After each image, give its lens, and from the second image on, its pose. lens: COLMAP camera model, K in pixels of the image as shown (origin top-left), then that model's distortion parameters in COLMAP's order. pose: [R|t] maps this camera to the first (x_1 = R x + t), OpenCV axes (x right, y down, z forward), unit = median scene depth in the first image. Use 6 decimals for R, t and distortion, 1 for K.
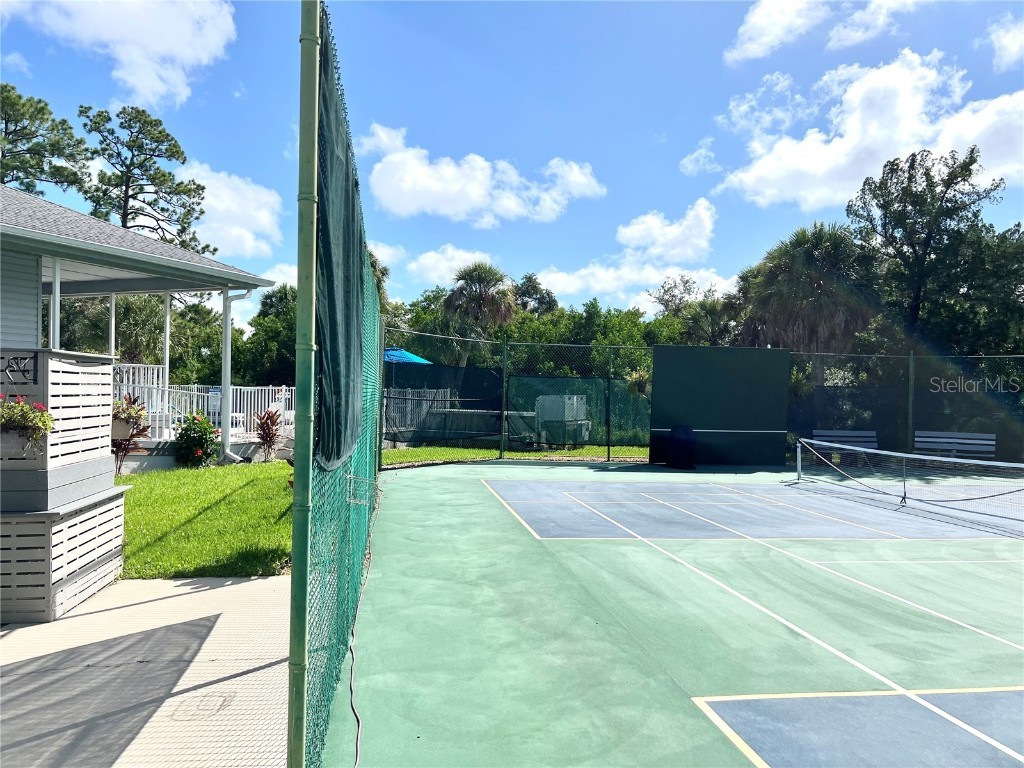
lens RADIAL K [[773.7, 0, 512.0], [0, 773.7, 384.0], [0, 0, 1]] dist [0.010613, 0.005027]
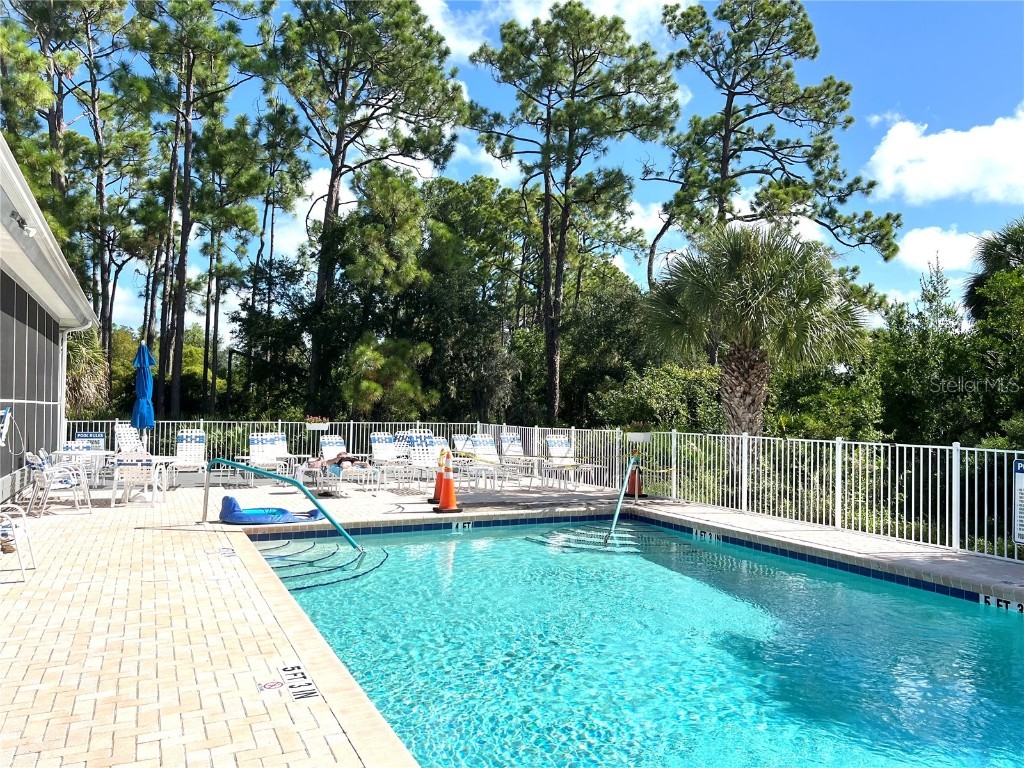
lens RADIAL K [[773.7, 0, 512.0], [0, 773.7, 384.0], [0, 0, 1]] dist [0.010613, 0.005027]
pose [[0.747122, -0.014780, -0.664522, -0.202412], [-0.004161, 0.999629, -0.026911, -0.009839], [0.664673, 0.022871, 0.746784, 0.399590]]
